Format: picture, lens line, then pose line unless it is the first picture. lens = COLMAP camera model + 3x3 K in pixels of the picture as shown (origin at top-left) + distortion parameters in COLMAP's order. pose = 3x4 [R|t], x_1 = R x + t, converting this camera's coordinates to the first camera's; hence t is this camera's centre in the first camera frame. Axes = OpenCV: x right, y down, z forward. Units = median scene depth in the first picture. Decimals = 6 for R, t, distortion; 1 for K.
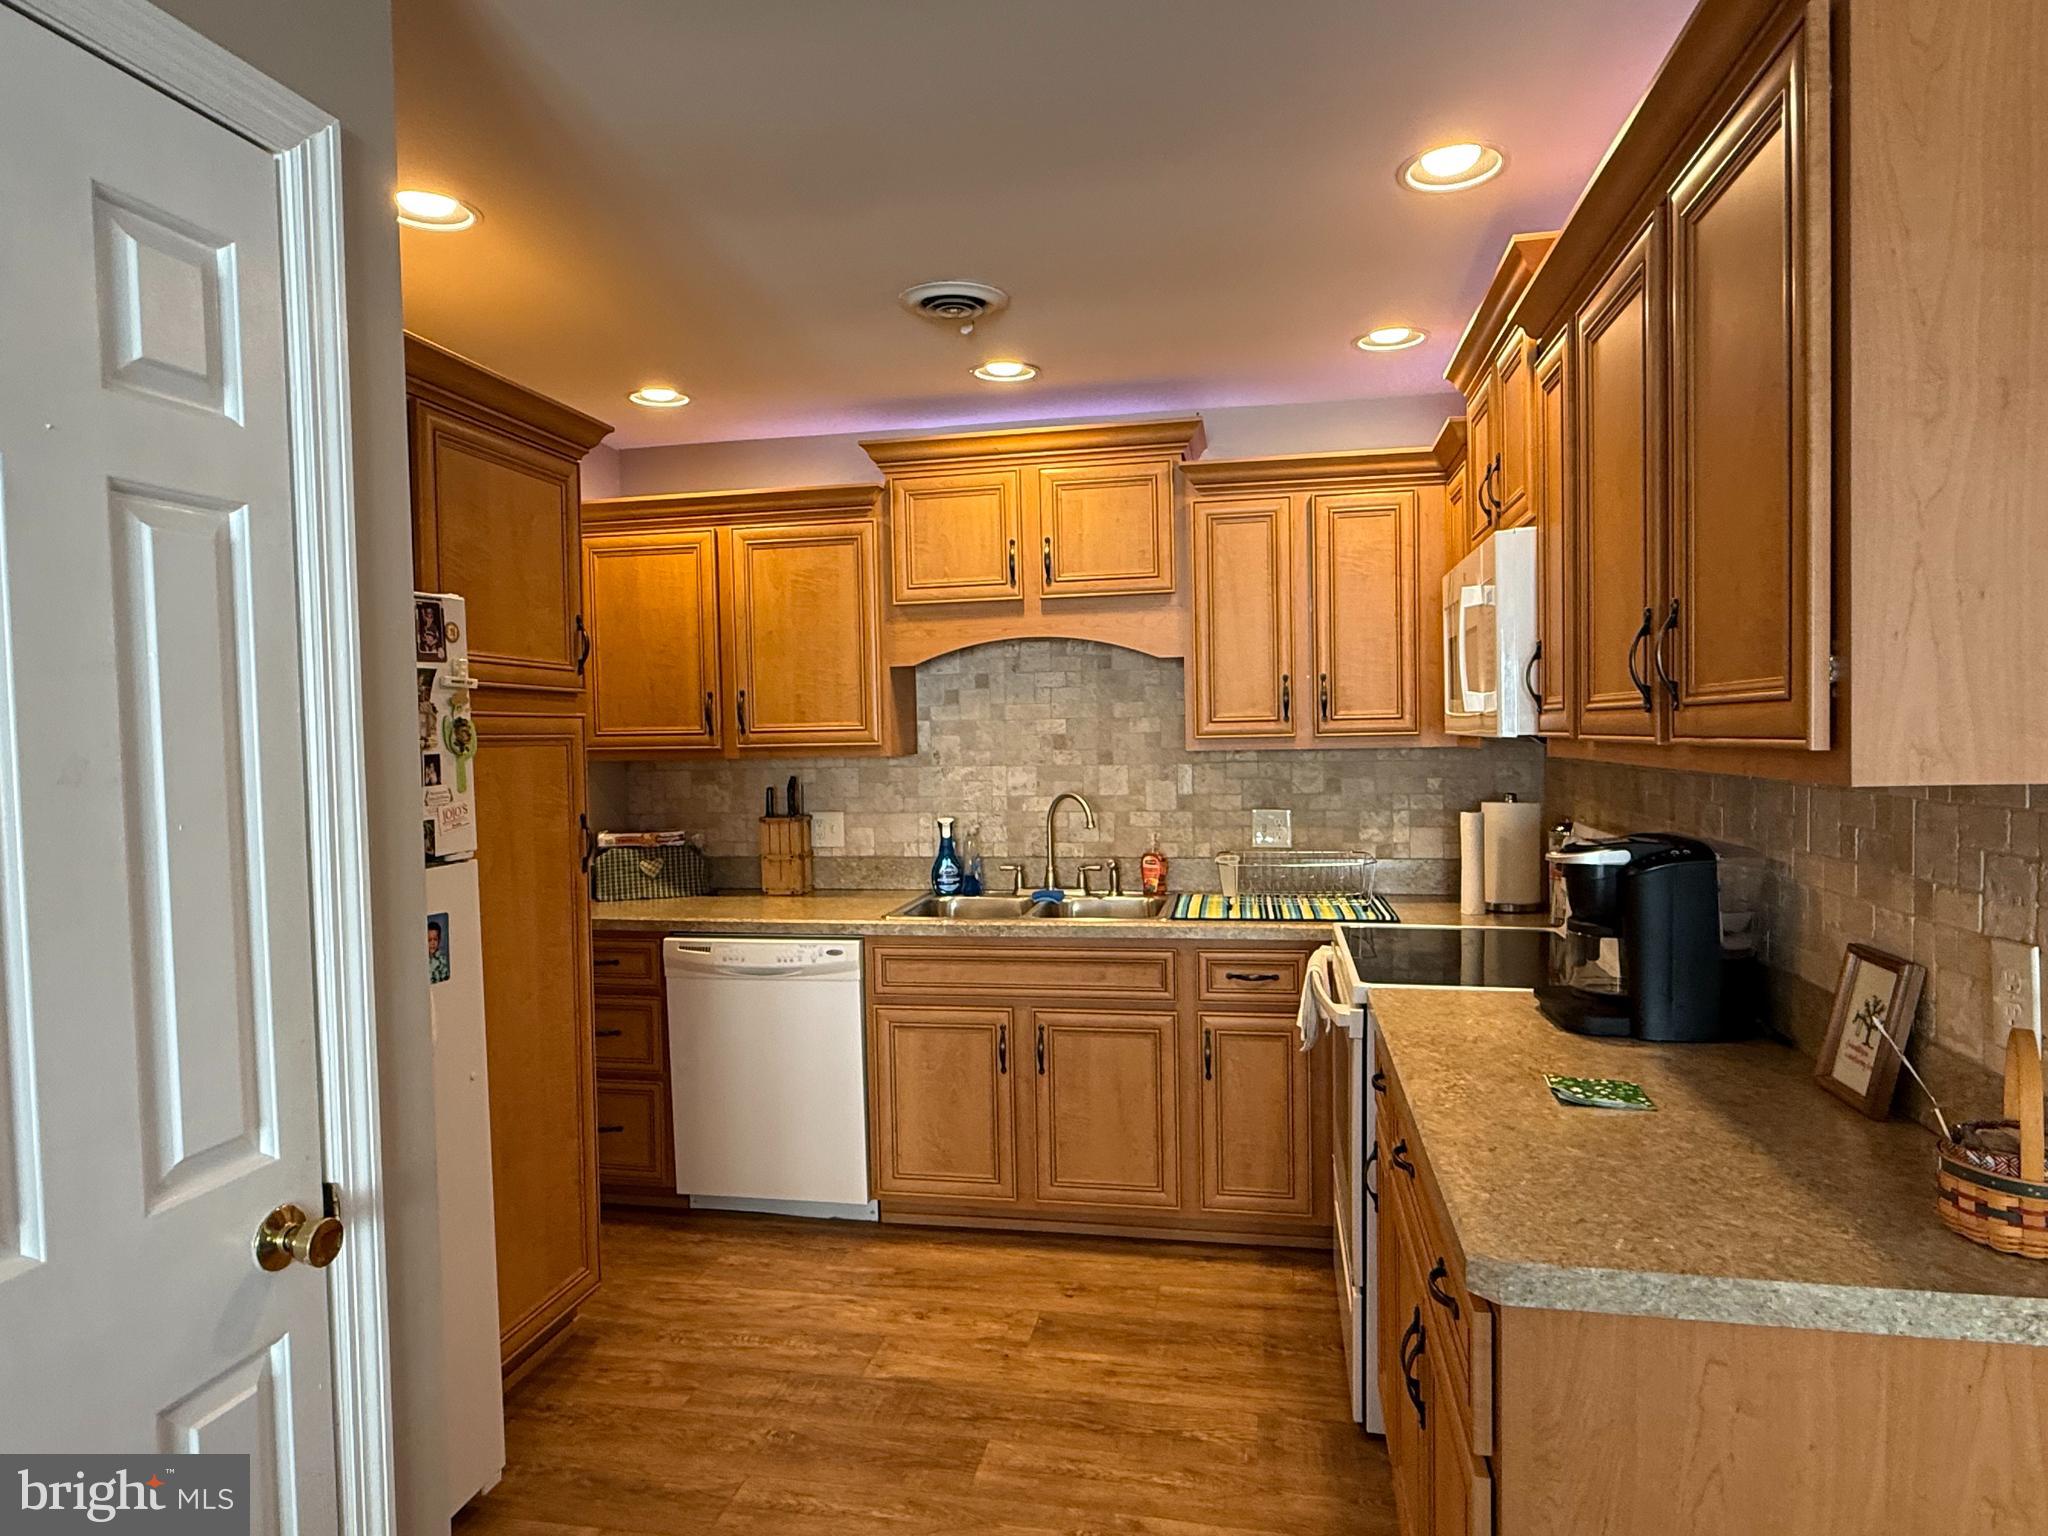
lens RADIAL K [[1211.2, 0, 1024.0], [0, 1211.2, 768.0], [0, 0, 1]] dist [0.001566, -0.000752]
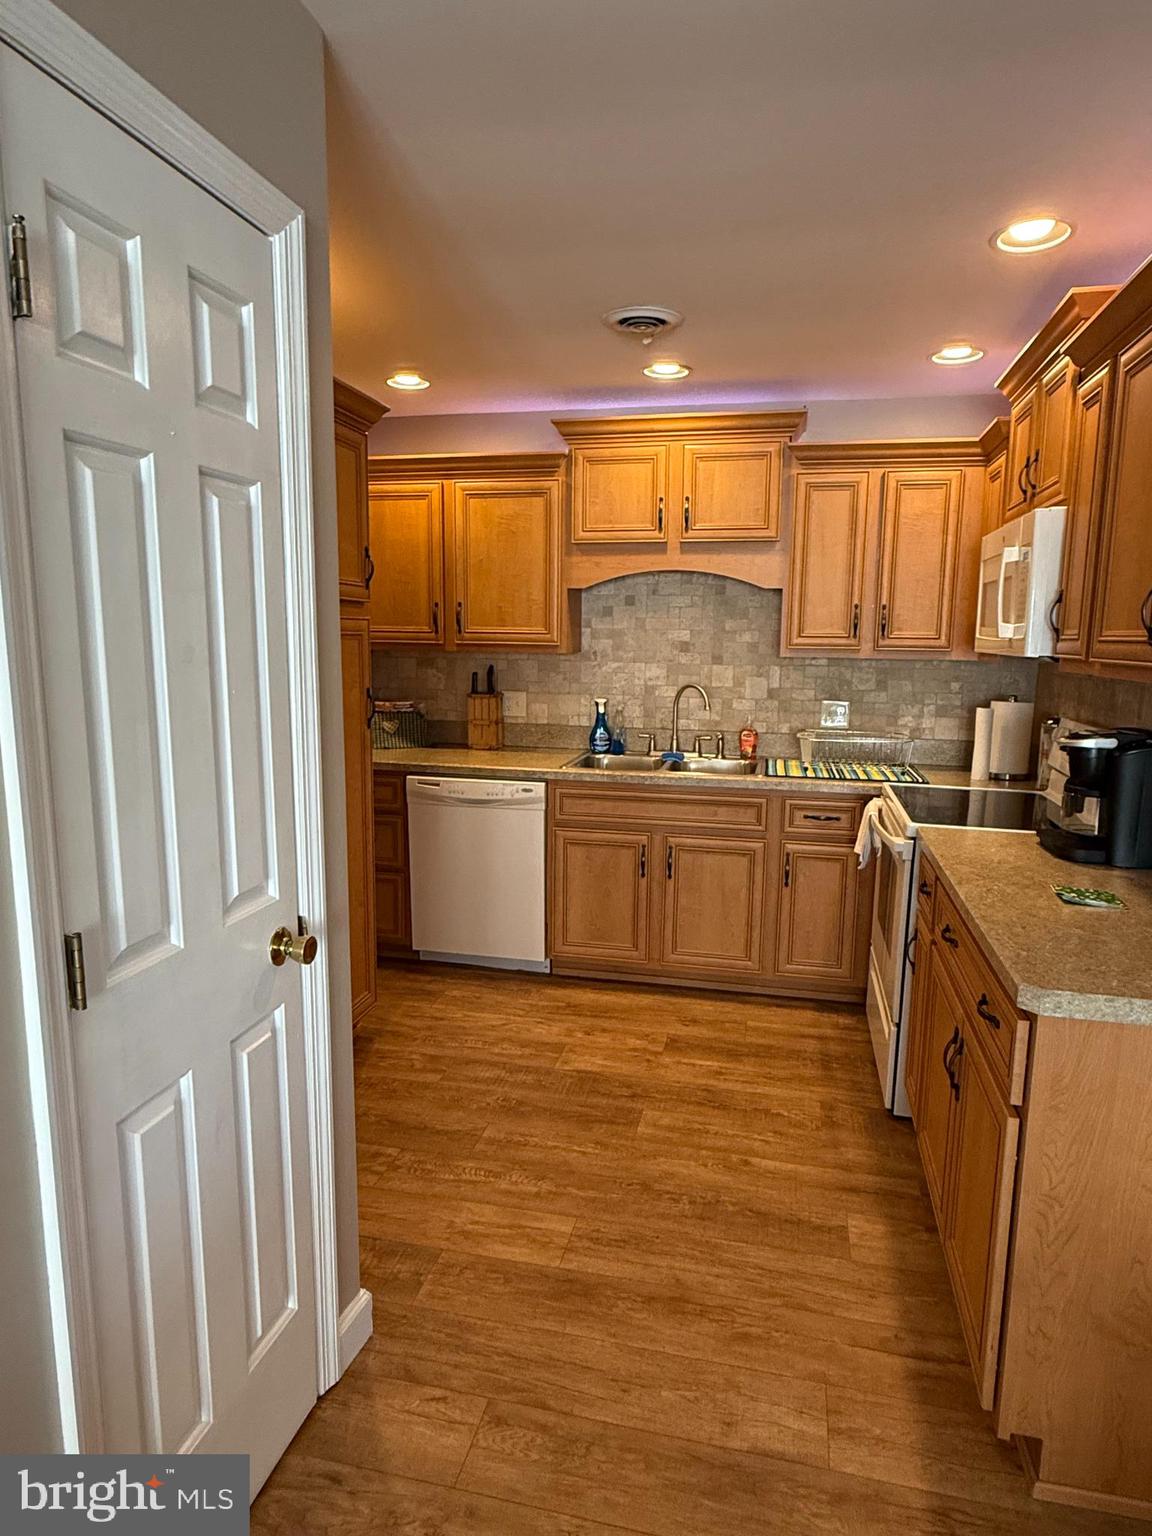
lens RADIAL K [[908.4, 0, 585.4], [0, 908.4, 768.3], [0, 0, 1]] dist [0.001566, -0.000752]
pose [[0.999160, 0.036439, -0.018733, -0.069714], [-0.033986, 0.992452, 0.117829, -0.002502], [0.022885, -0.117093, 0.992857, -0.062841]]
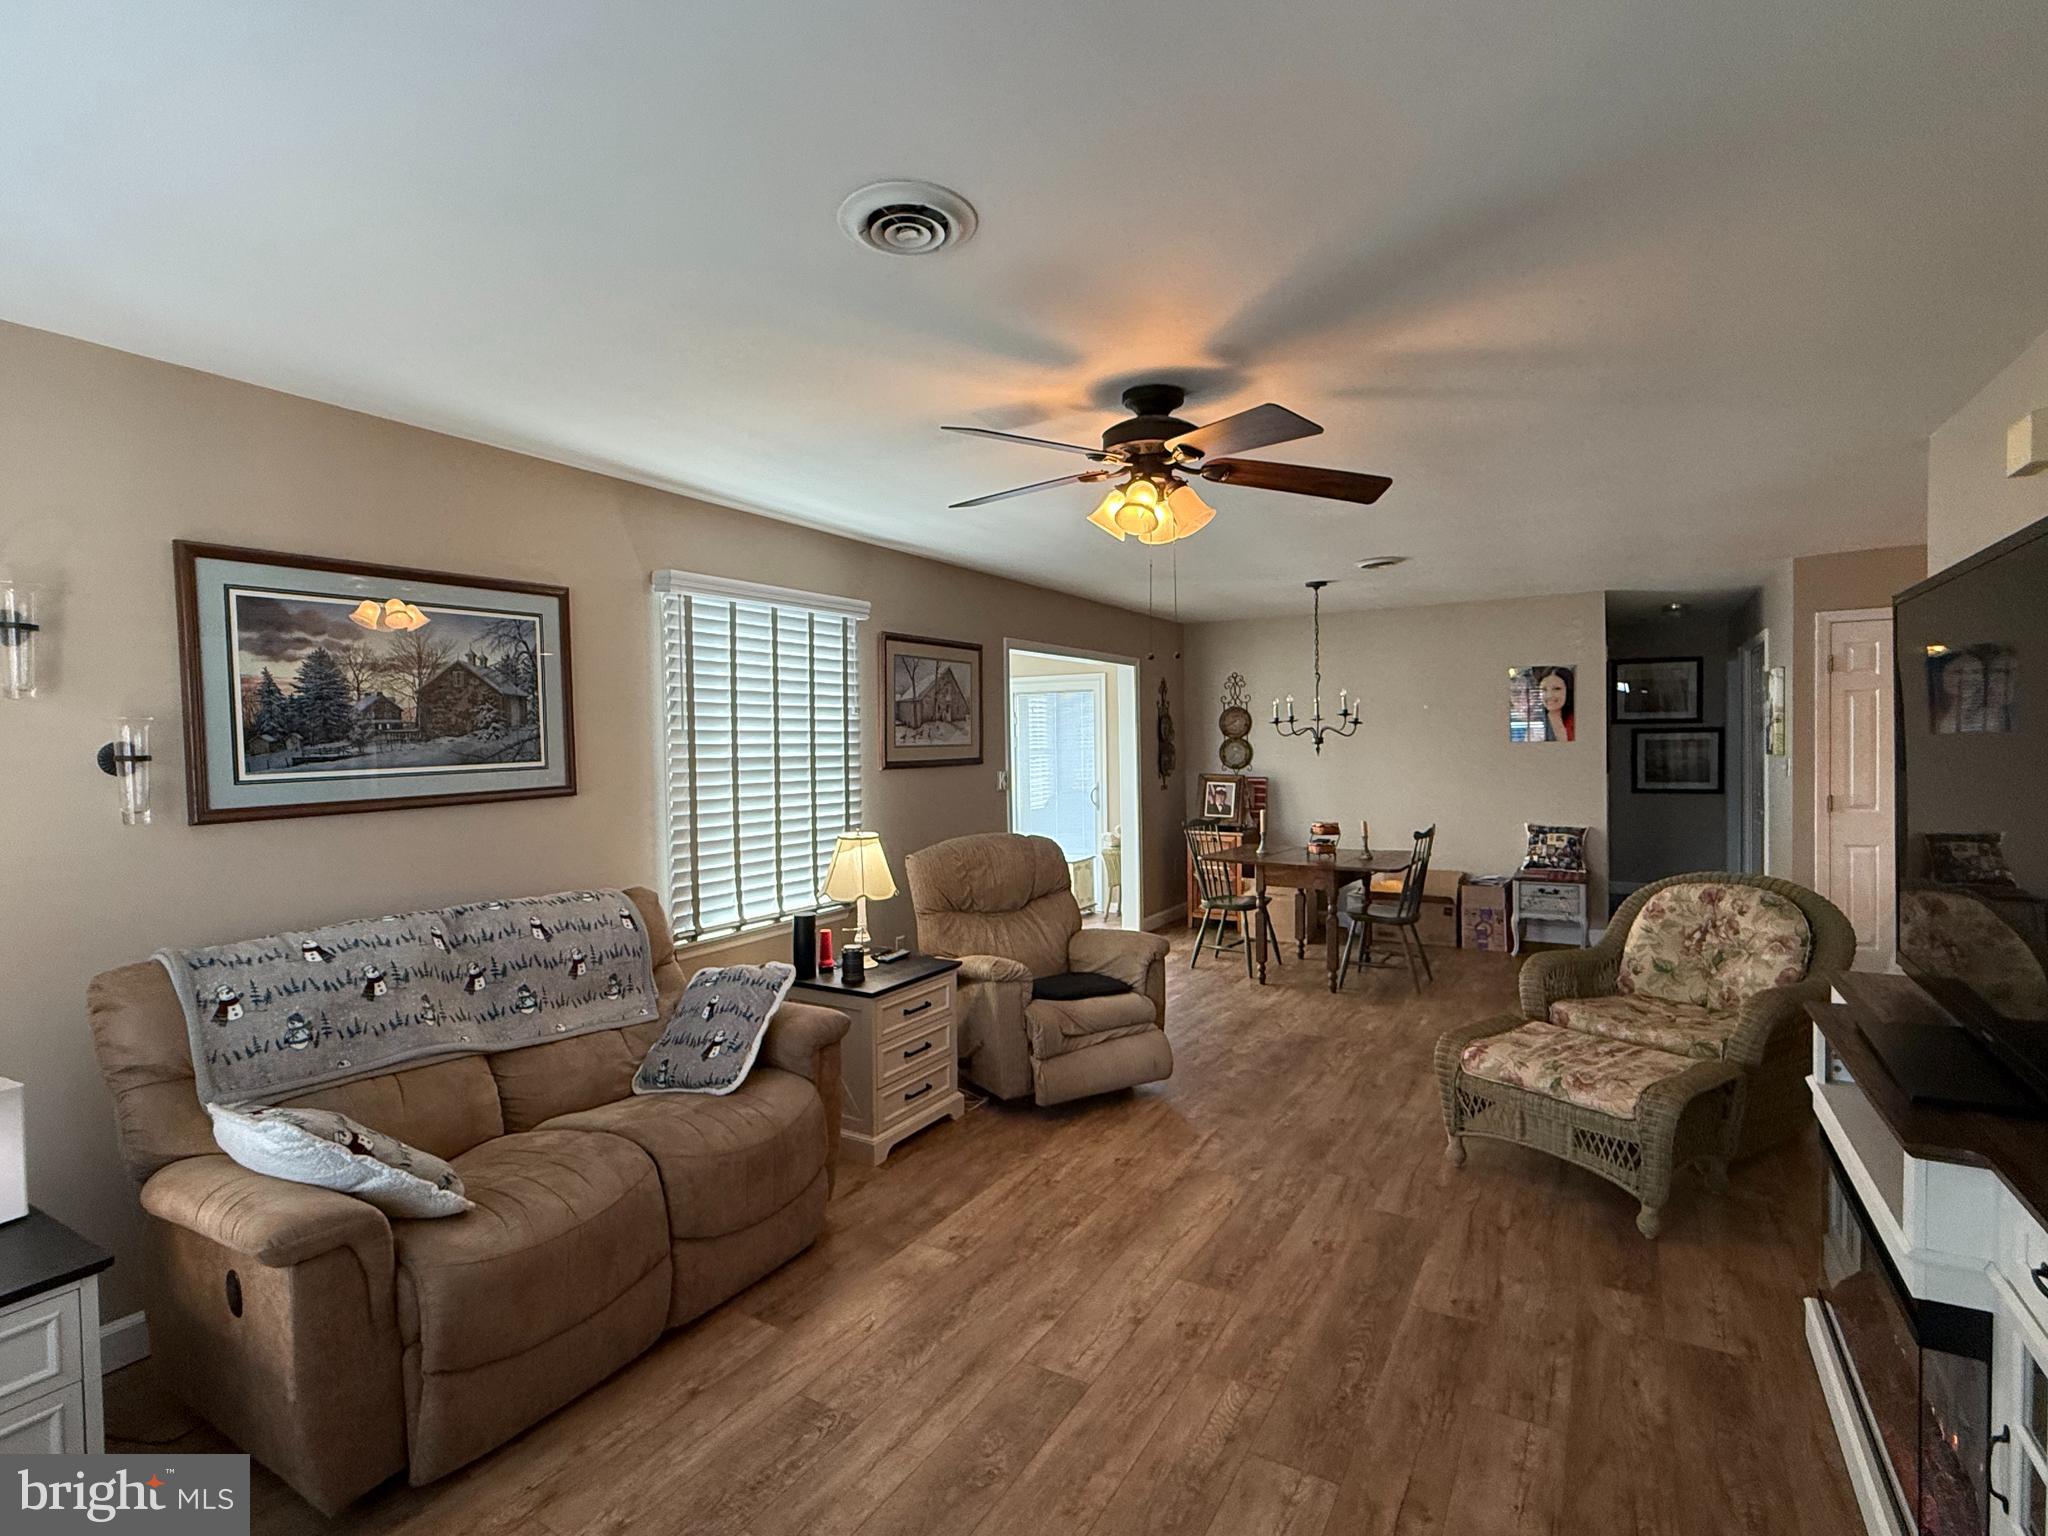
lens RADIAL K [[989.1, 0, 1024.0], [0, 989.1, 768.0], [0, 0, 1]] dist [-0.001818, -0.000823]
pose [[-0.334069, 0.053469, -0.941031, 1.719172], [-0.006563, 0.998234, 0.059049, -0.033985], [0.942526, 0.025903, -0.333128, -0.470955]]
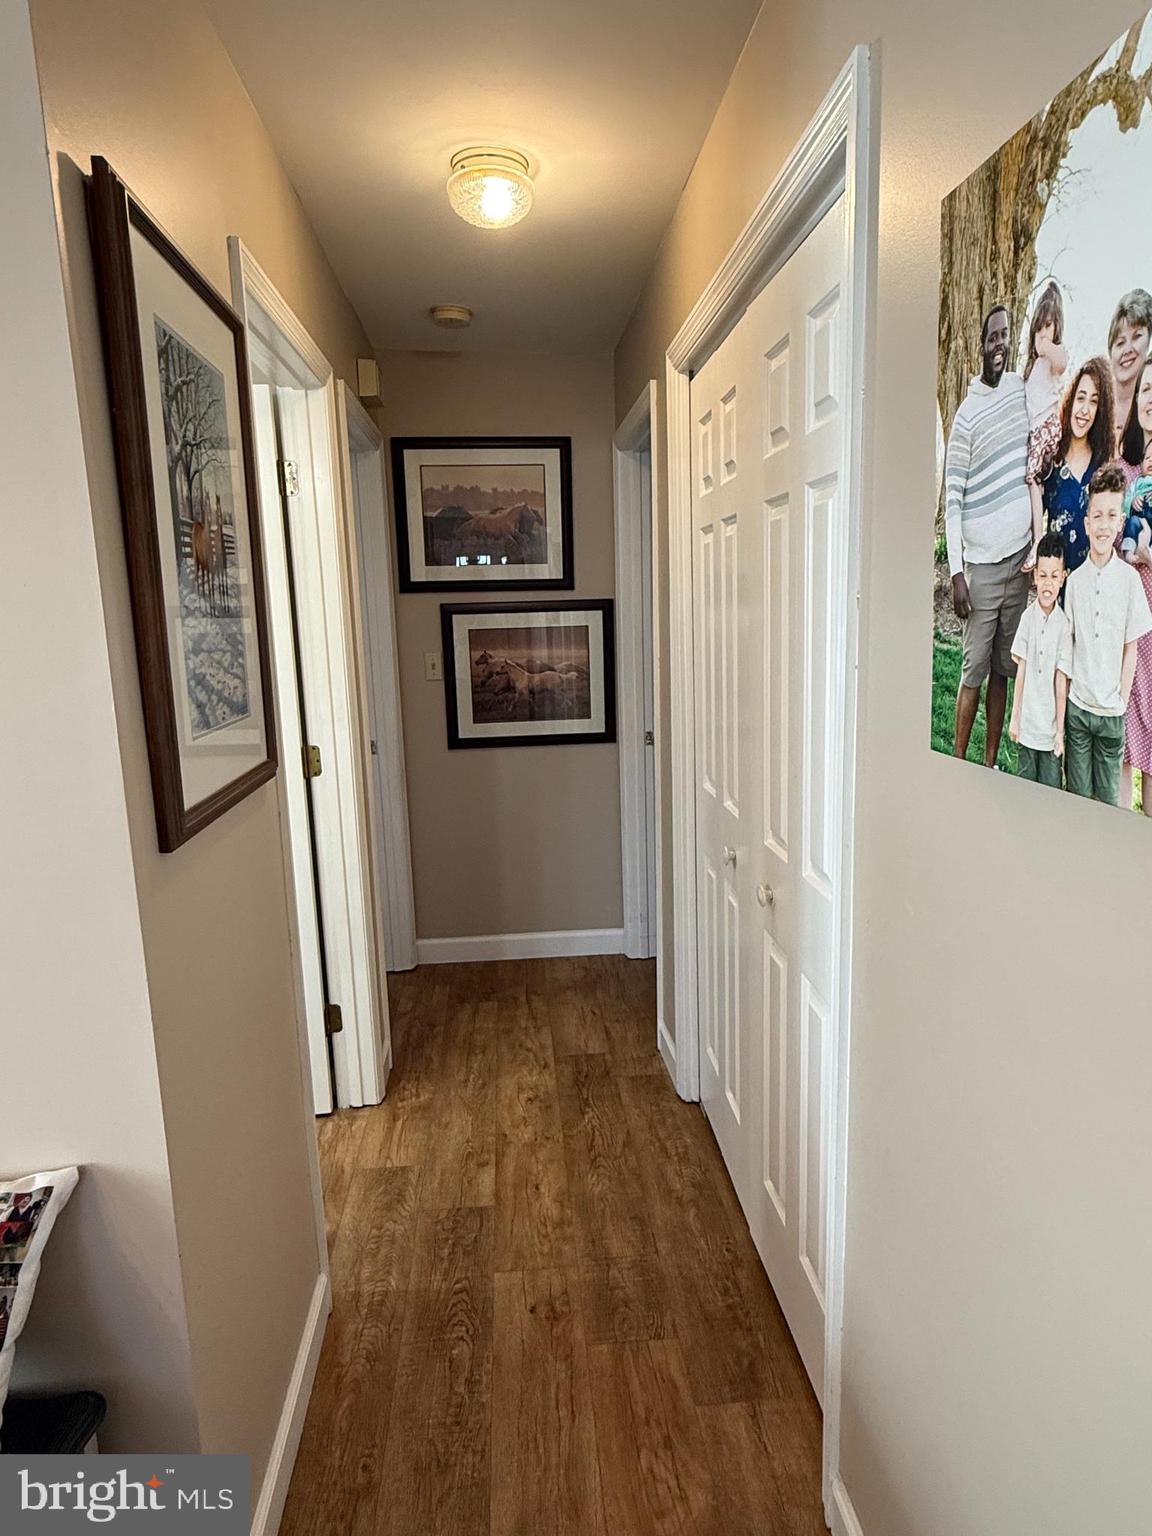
lens RADIAL K [[908.4, 0, 585.4], [0, 908.4, 768.3], [0, 0, 1]] dist [0.001566, -0.000752]
pose [[0.279701, 0.175845, -0.943846, 1.599847], [-0.008998, 0.983521, 0.180570, -0.031756], [0.960045, -0.042013, 0.276674, -0.439809]]
